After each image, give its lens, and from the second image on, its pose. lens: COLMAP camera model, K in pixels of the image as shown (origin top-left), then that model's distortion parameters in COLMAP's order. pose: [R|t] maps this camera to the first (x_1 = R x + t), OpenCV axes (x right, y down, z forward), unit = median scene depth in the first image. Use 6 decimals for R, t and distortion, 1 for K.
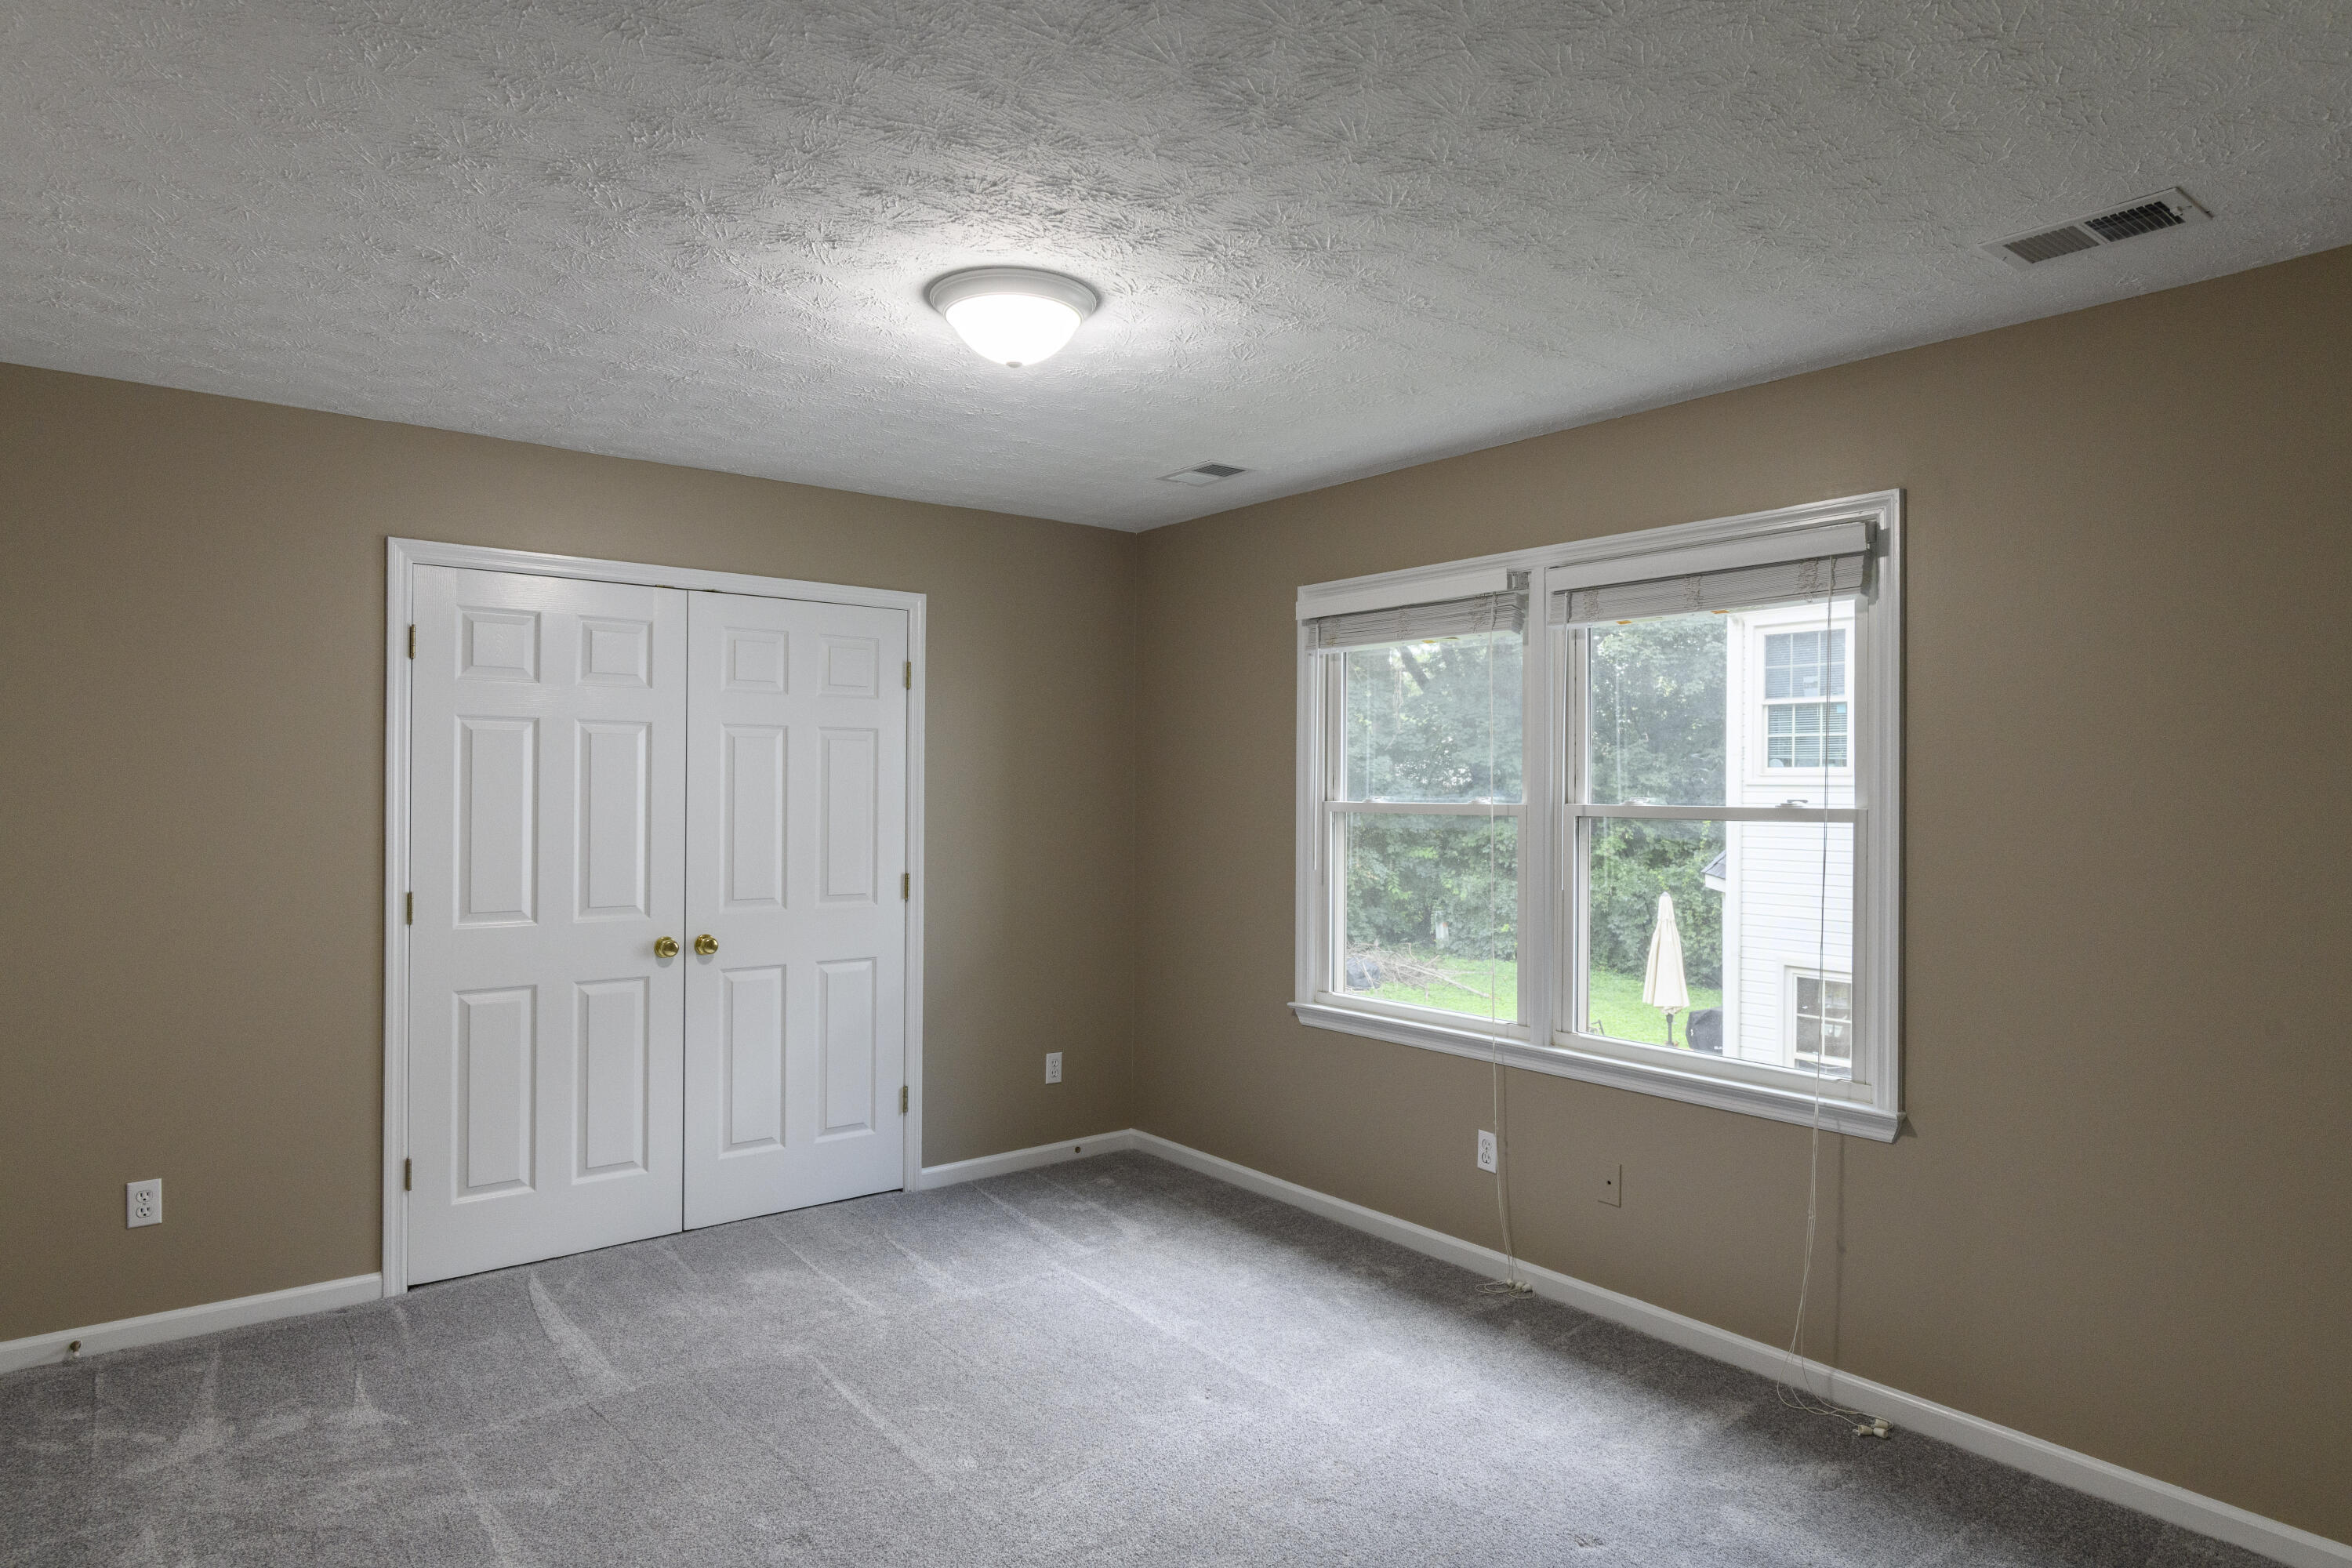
lens RADIAL K [[1329.4, 0, 1192.0], [0, 1329.4, 781.7], [0, 0, 1]] dist [0.005953, 0.002181]
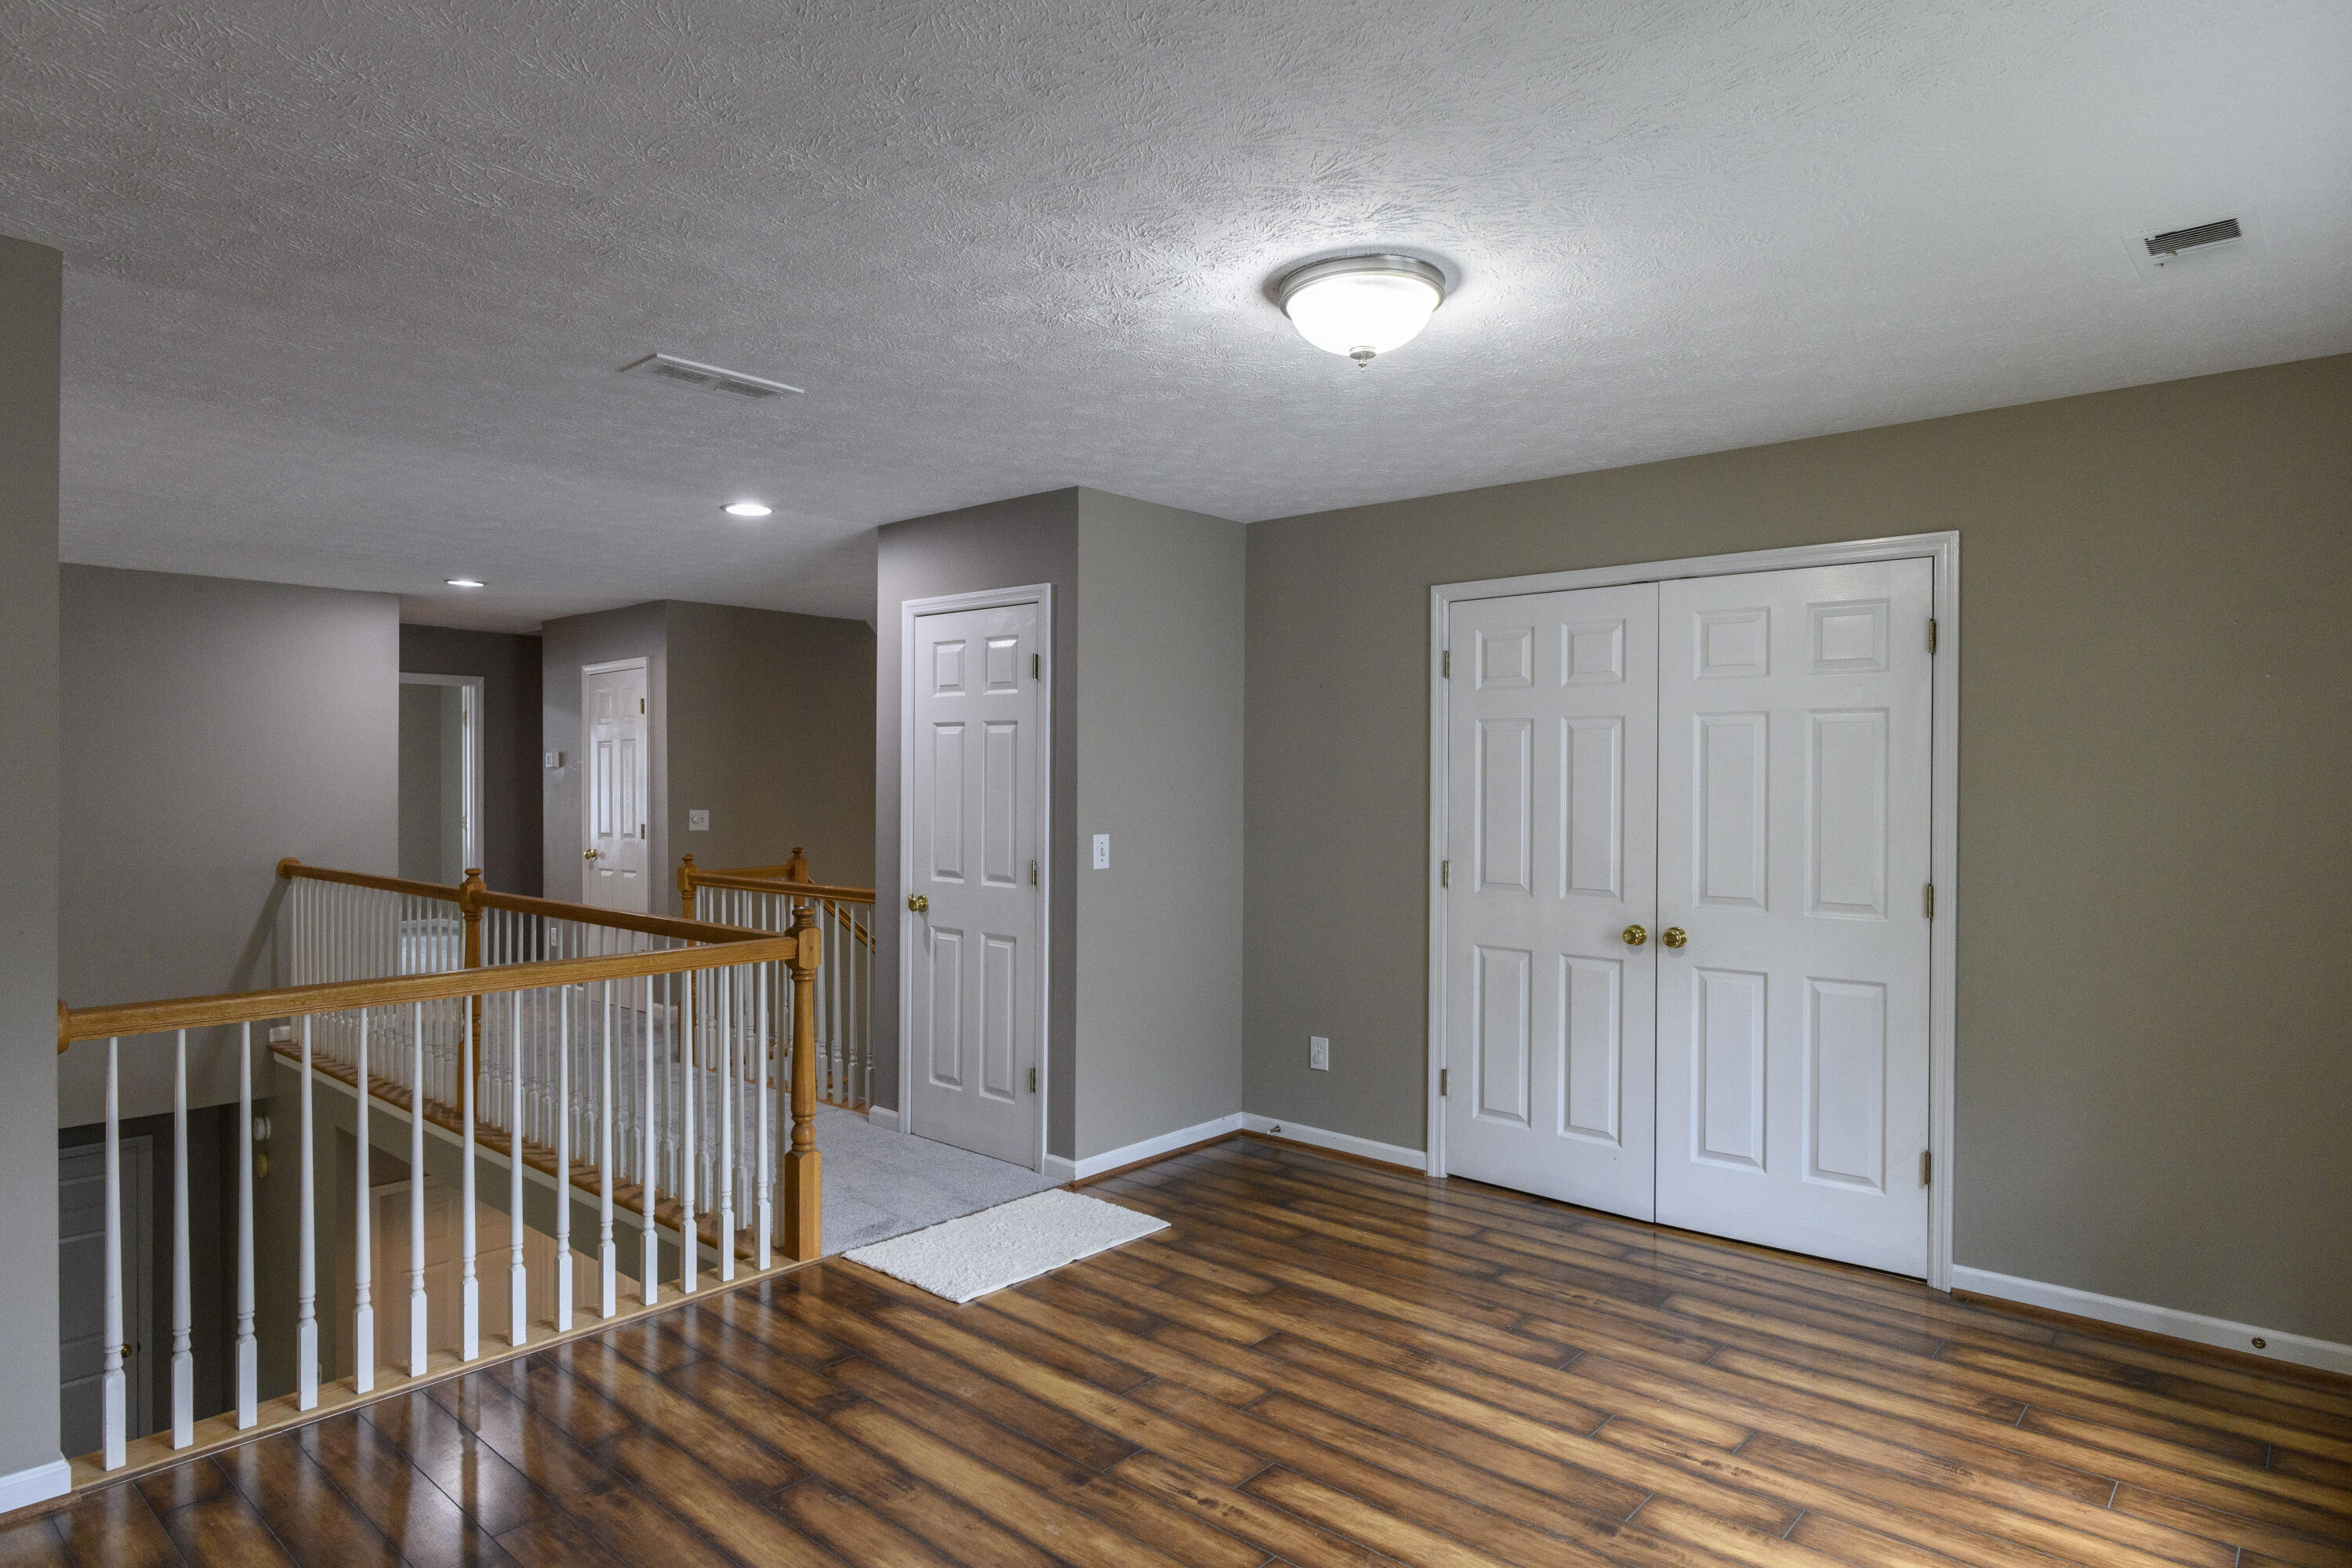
lens RADIAL K [[1329.4, 0, 1140.1], [0, 1329.4, 793.6], [0, 0, 1]] dist [0.005953, 0.002181]
pose [[0.184195, 0.005251, -0.982876, 0.706425], [0.004439, 0.999971, 0.006174, 0.009327], [0.982880, -0.005500, 0.184167, 0.561232]]
